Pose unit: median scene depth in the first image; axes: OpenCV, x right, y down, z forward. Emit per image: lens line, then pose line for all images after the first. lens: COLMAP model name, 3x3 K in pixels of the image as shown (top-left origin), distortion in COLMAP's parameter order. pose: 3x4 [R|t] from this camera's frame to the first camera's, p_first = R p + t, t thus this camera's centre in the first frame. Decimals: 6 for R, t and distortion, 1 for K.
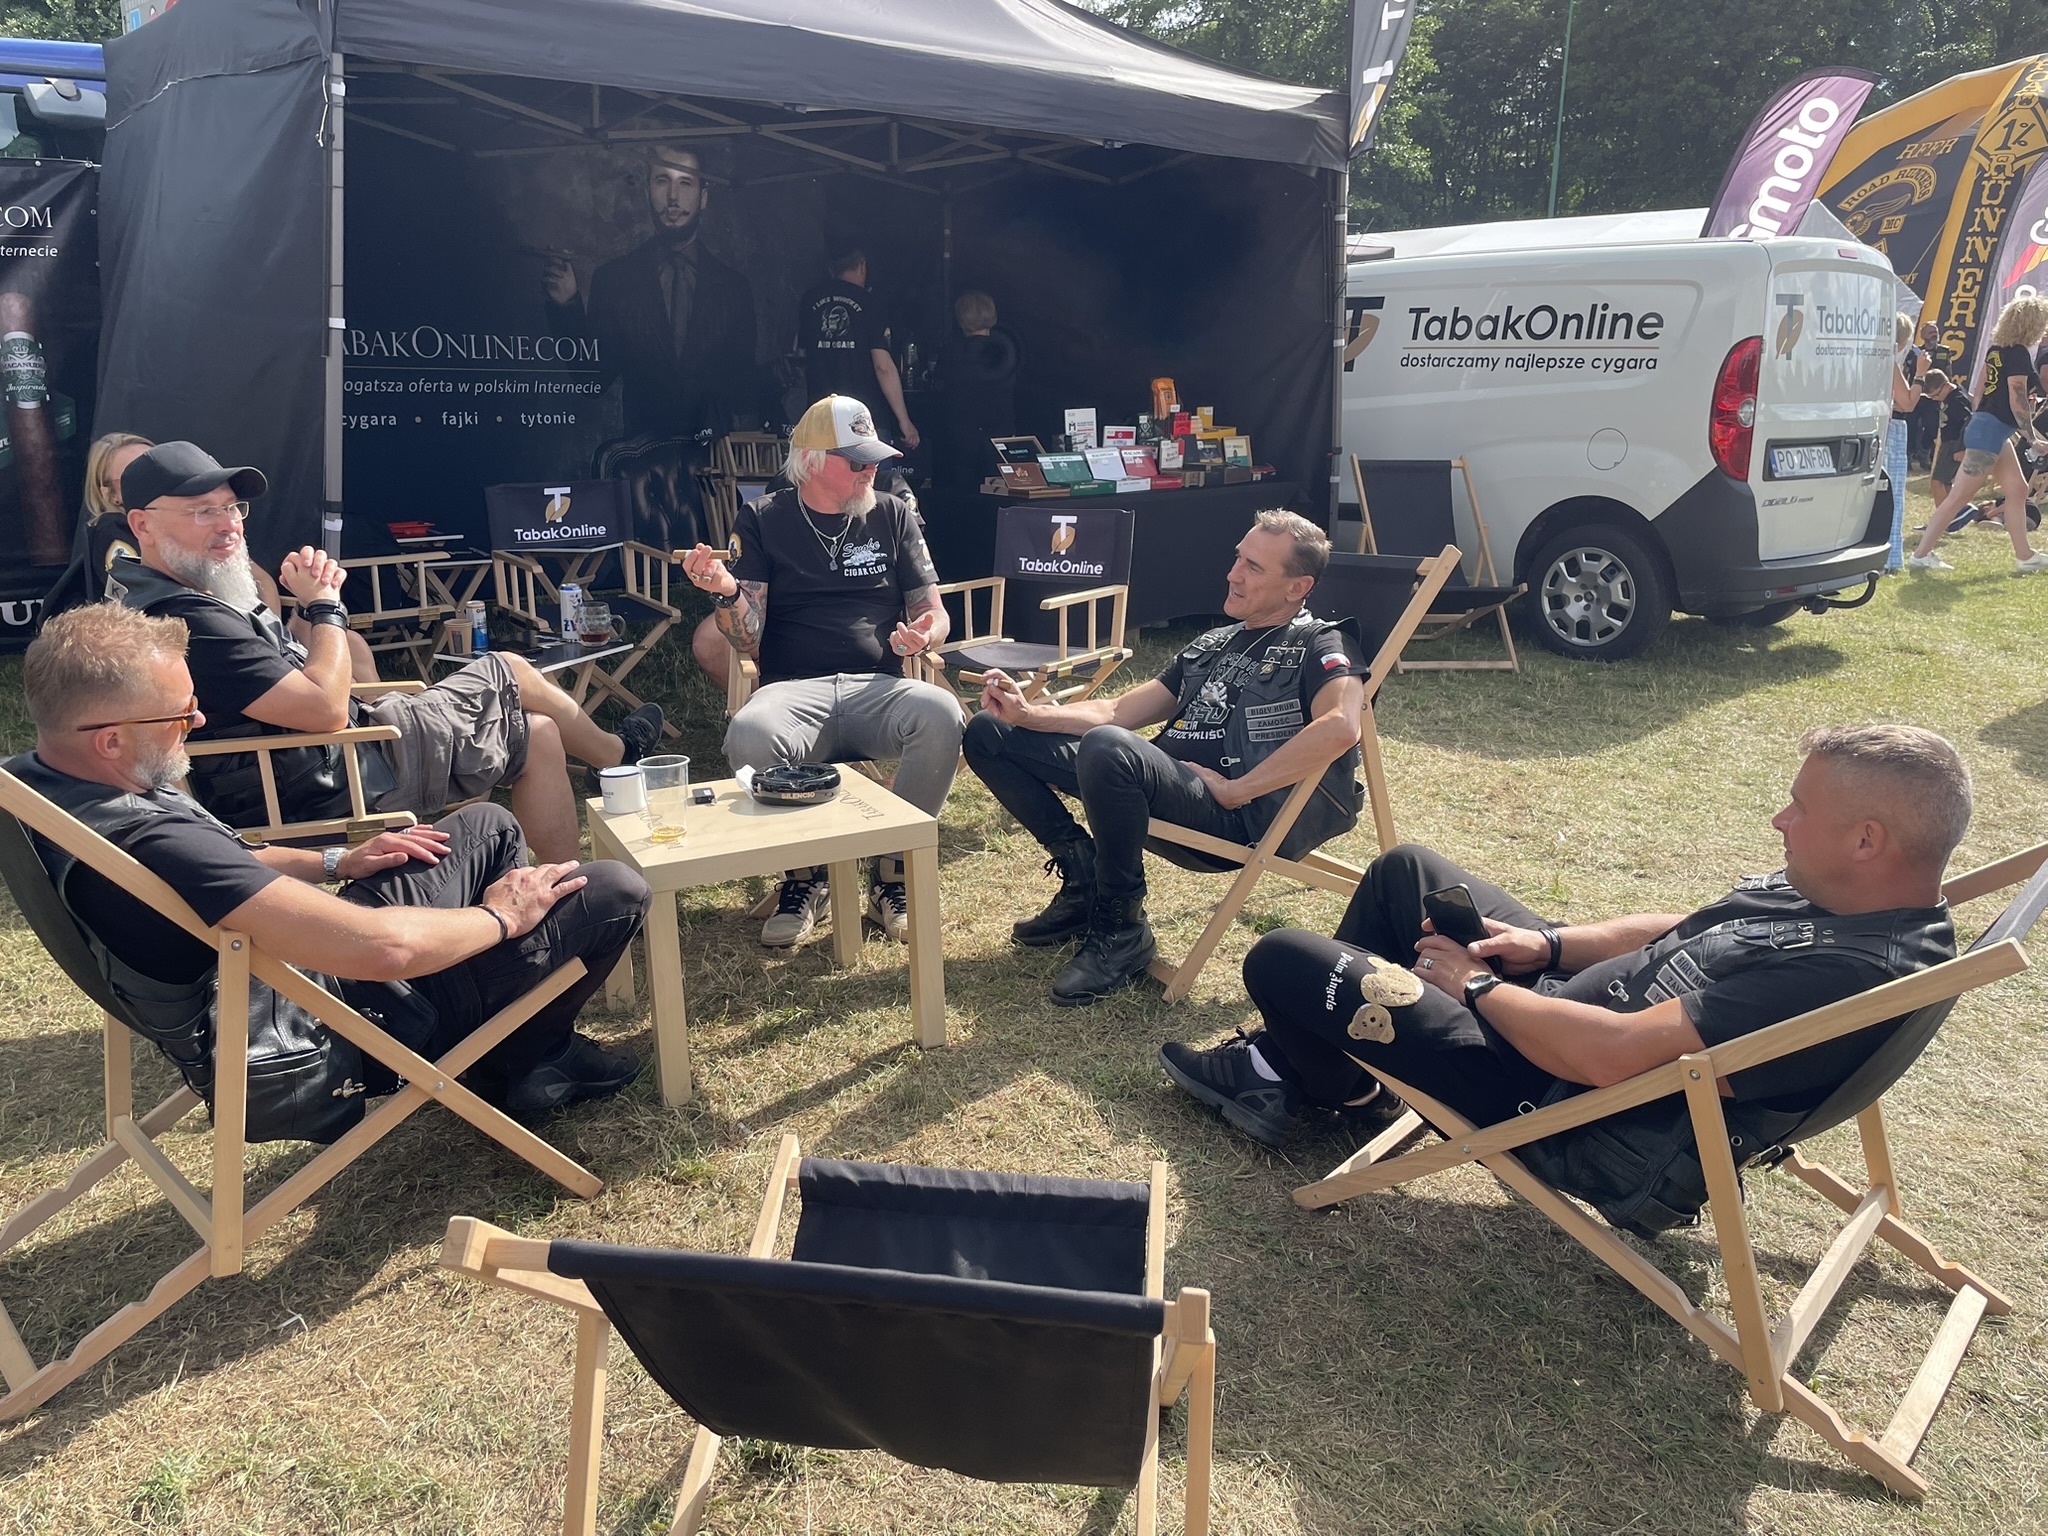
lens RADIAL K [[1514.8, 0, 1023.9], [0, 1514.8, 744.3], [0, 0, 1]] dist [0.056121, -0.101051]
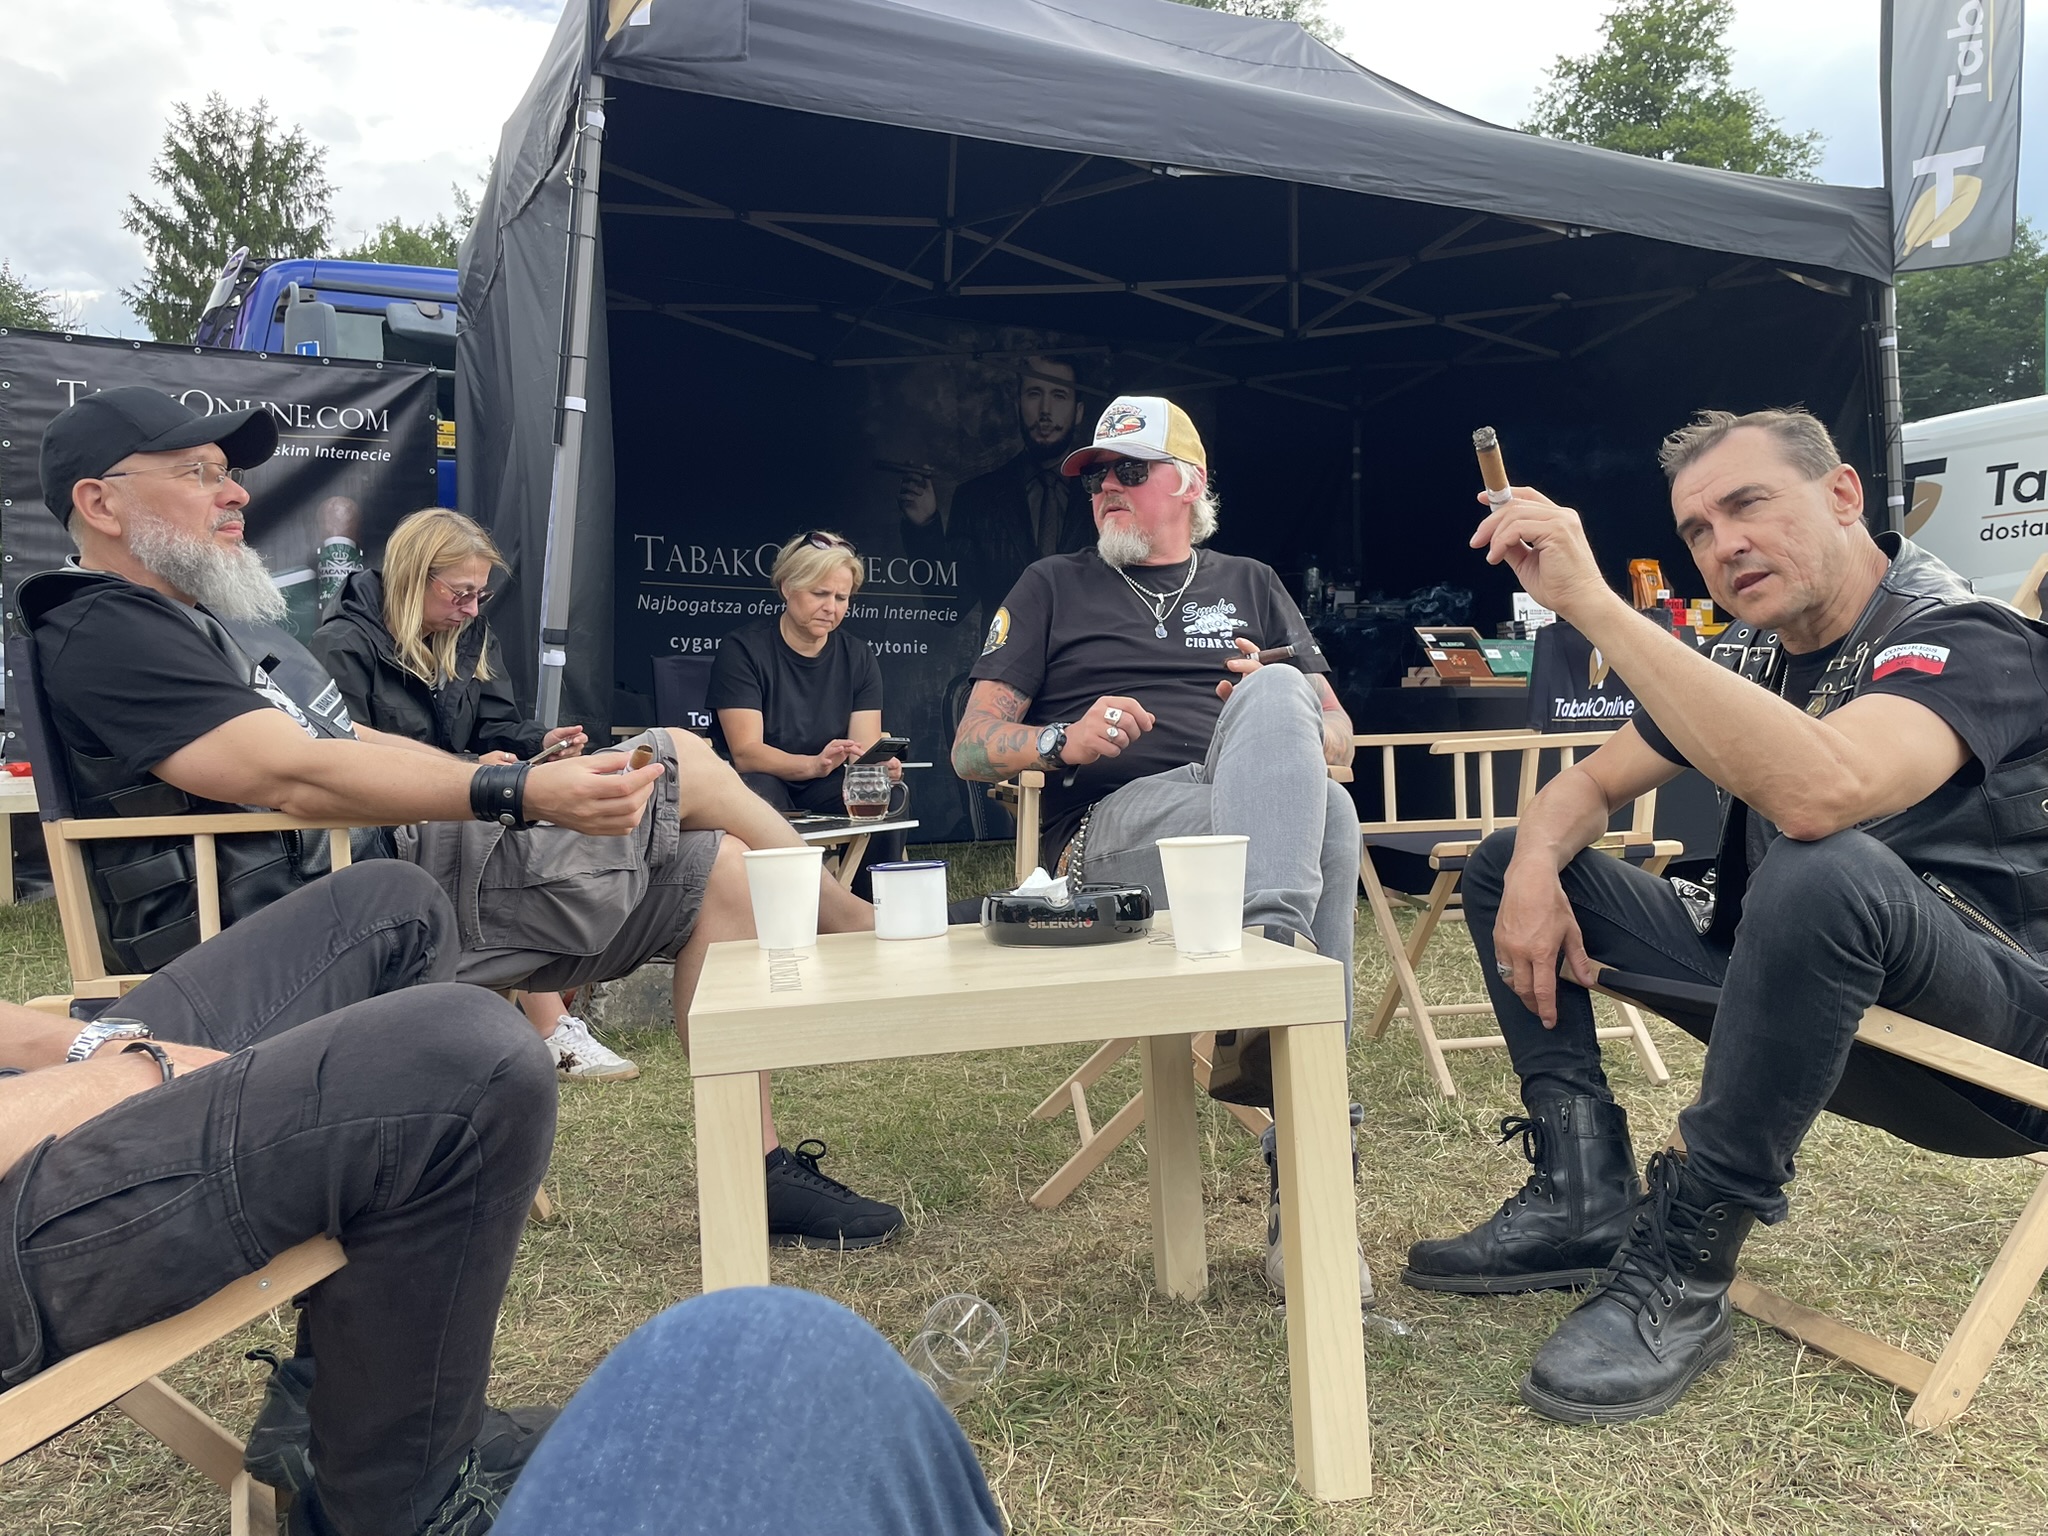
lens RADIAL K [[1514.8, 0, 1023.9], [0, 1514.8, 744.3], [0, 0, 1]] dist [0.056121, -0.101051]
pose [[0.965988, -0.019411, -0.257856, -0.015388], [-0.040383, 0.973619, -0.224577, 0.035886], [0.255413, 0.227352, 0.939721, 0.204742]]
